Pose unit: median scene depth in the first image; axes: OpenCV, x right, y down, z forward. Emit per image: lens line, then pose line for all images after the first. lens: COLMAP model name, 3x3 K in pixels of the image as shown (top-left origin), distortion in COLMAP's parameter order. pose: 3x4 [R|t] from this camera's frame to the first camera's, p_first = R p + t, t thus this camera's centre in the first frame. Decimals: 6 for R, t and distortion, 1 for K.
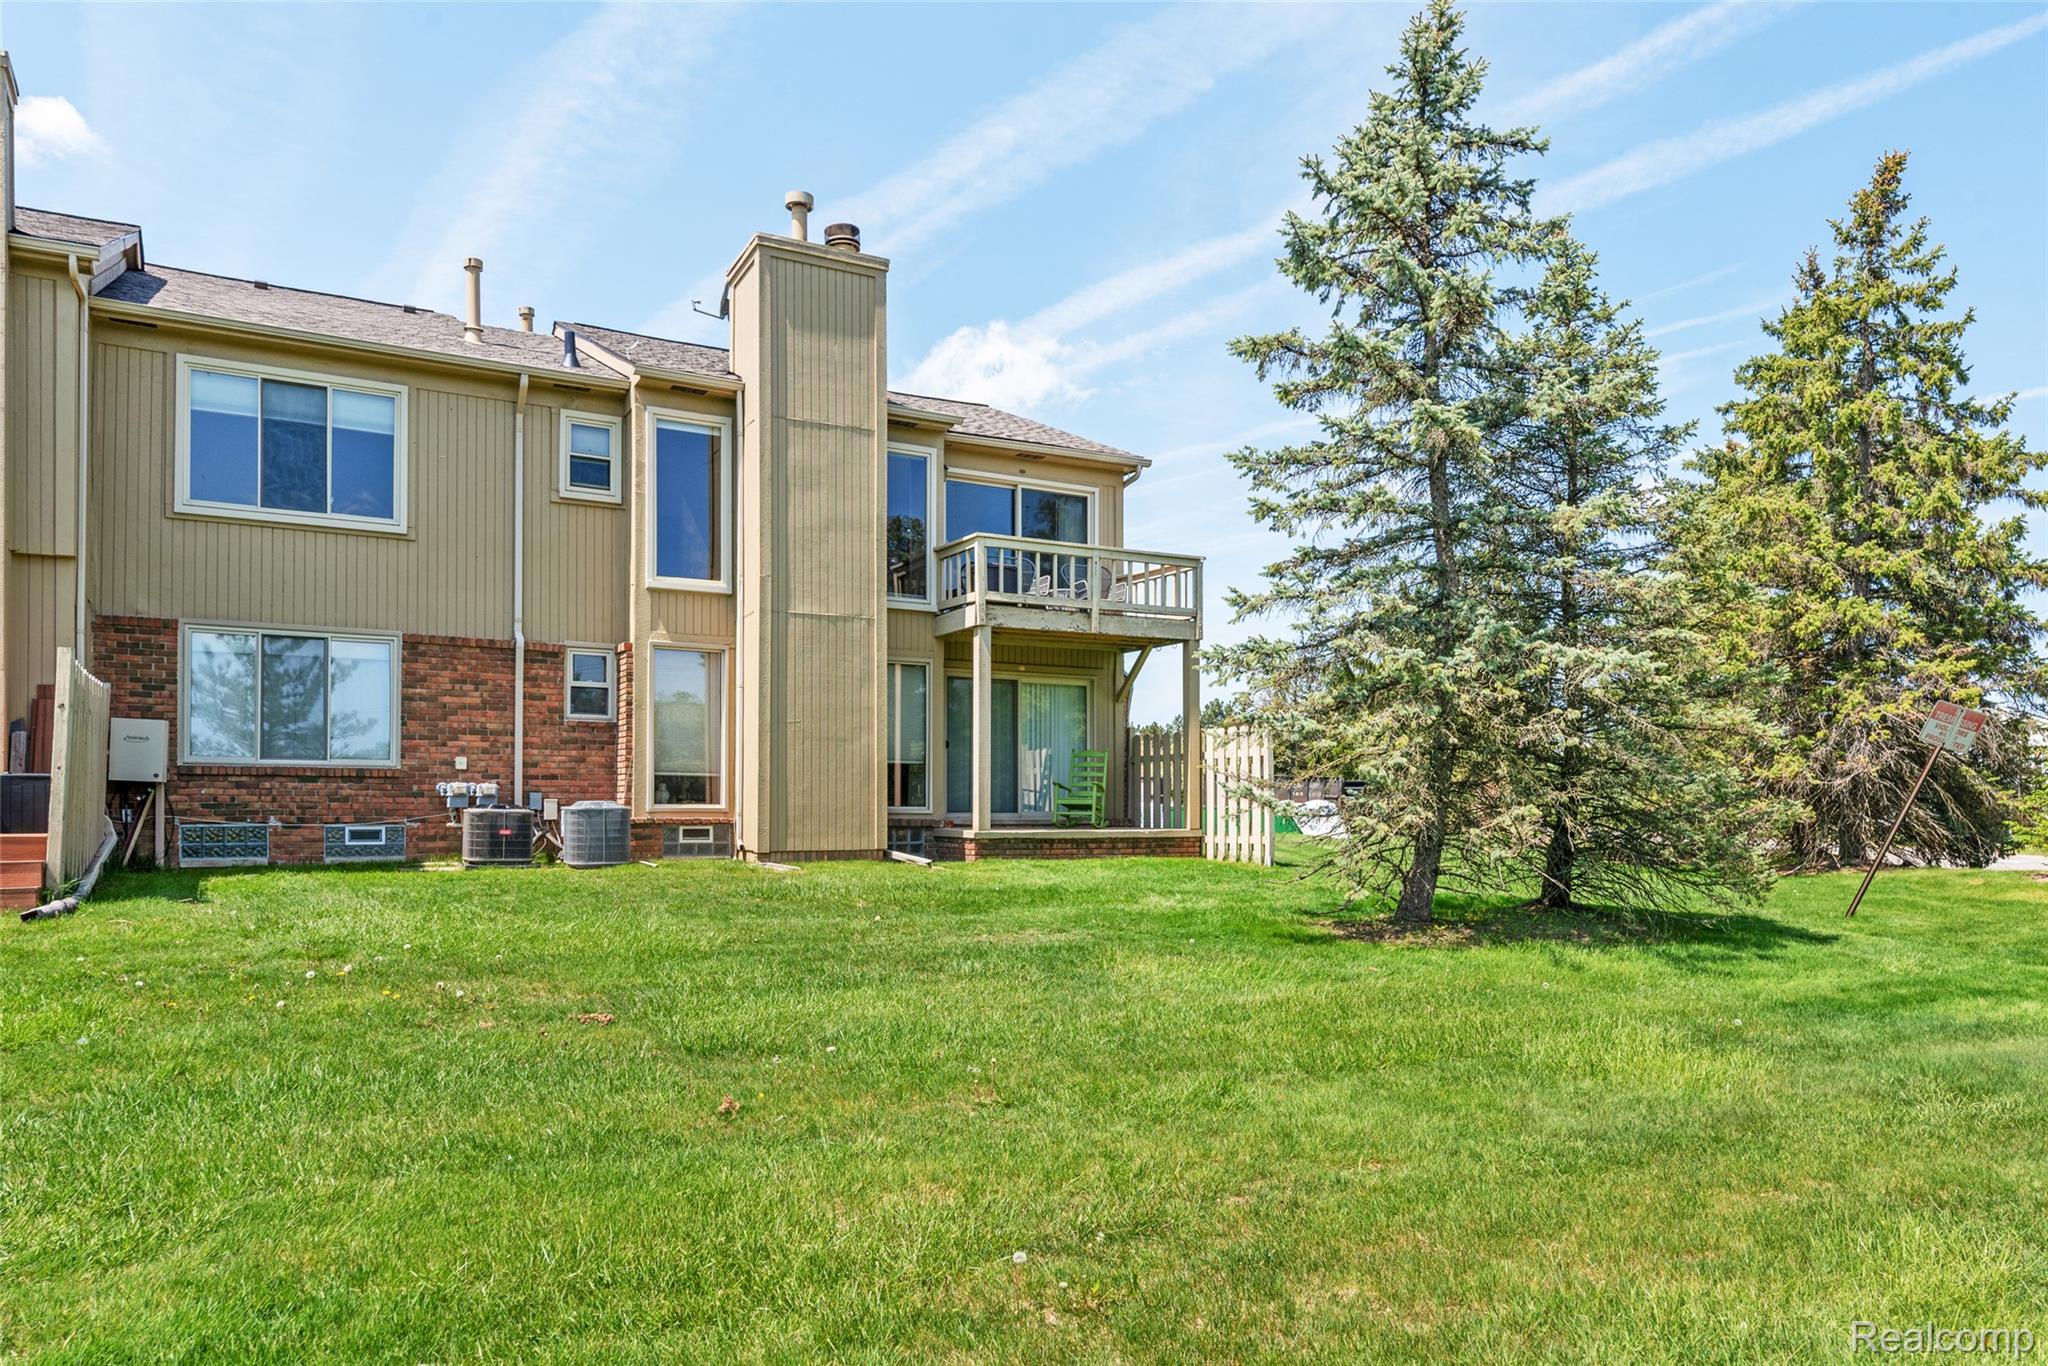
lens RADIAL K [[1523.1, 0, 1024.0], [0, 1523.1, 683.0], [0, 0, 1]] dist [-0.006772, -0.001194]
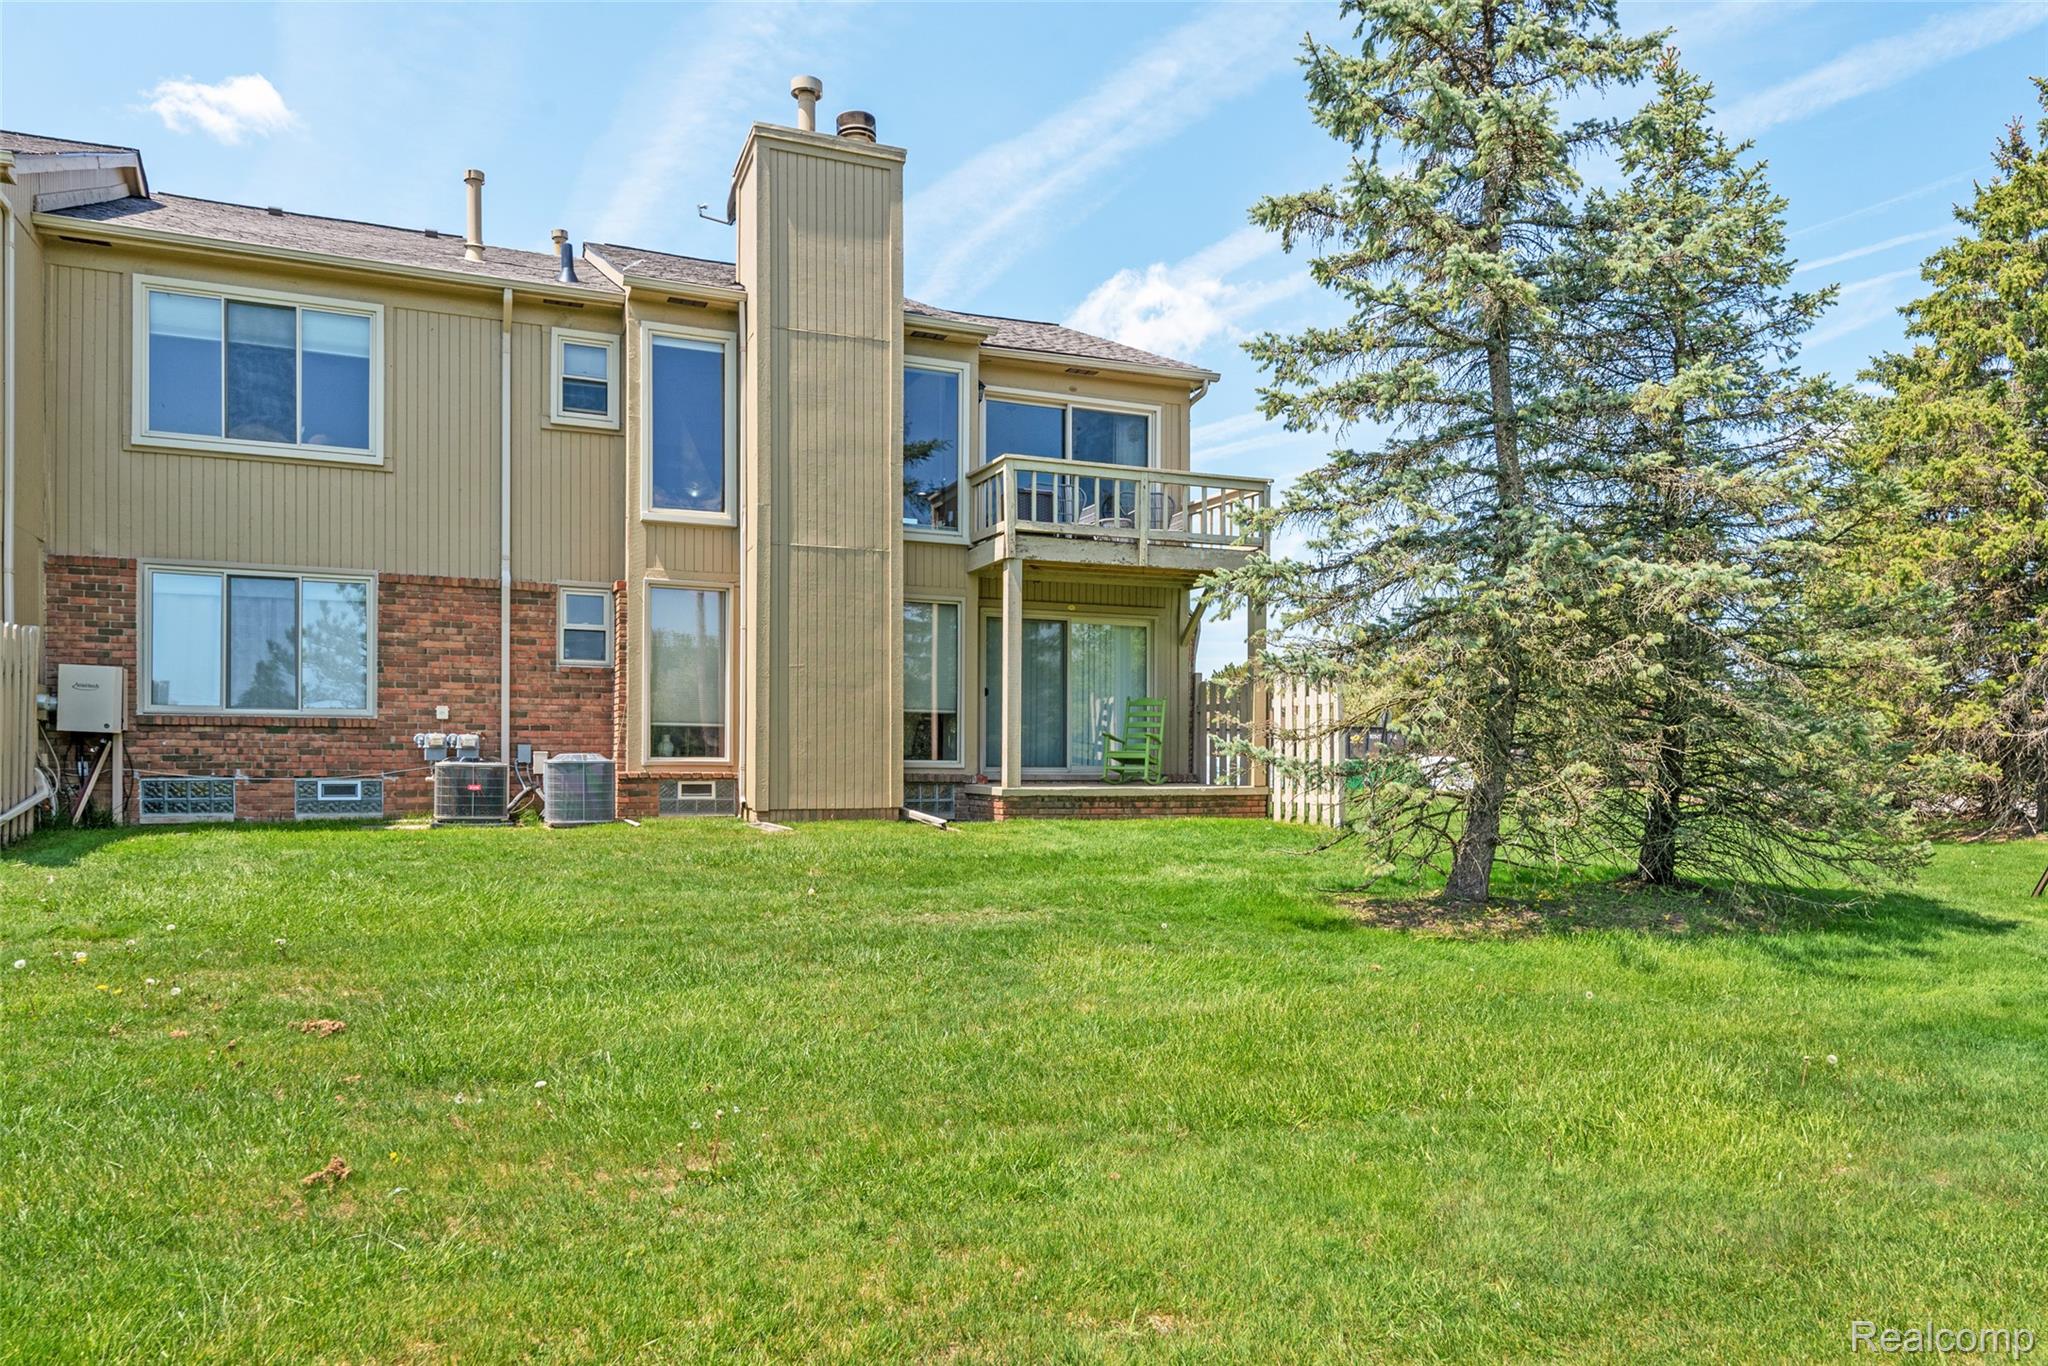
lens RADIAL K [[1523.1, 0, 1024.0], [0, 1523.1, 683.0], [0, 0, 1]] dist [-0.006772, -0.001194]
pose [[0.994287, -0.003015, -0.106699, 0.078866], [0.006334, 0.999506, 0.030778, 0.008300], [0.106554, -0.031278, 0.993815, 0.116458]]
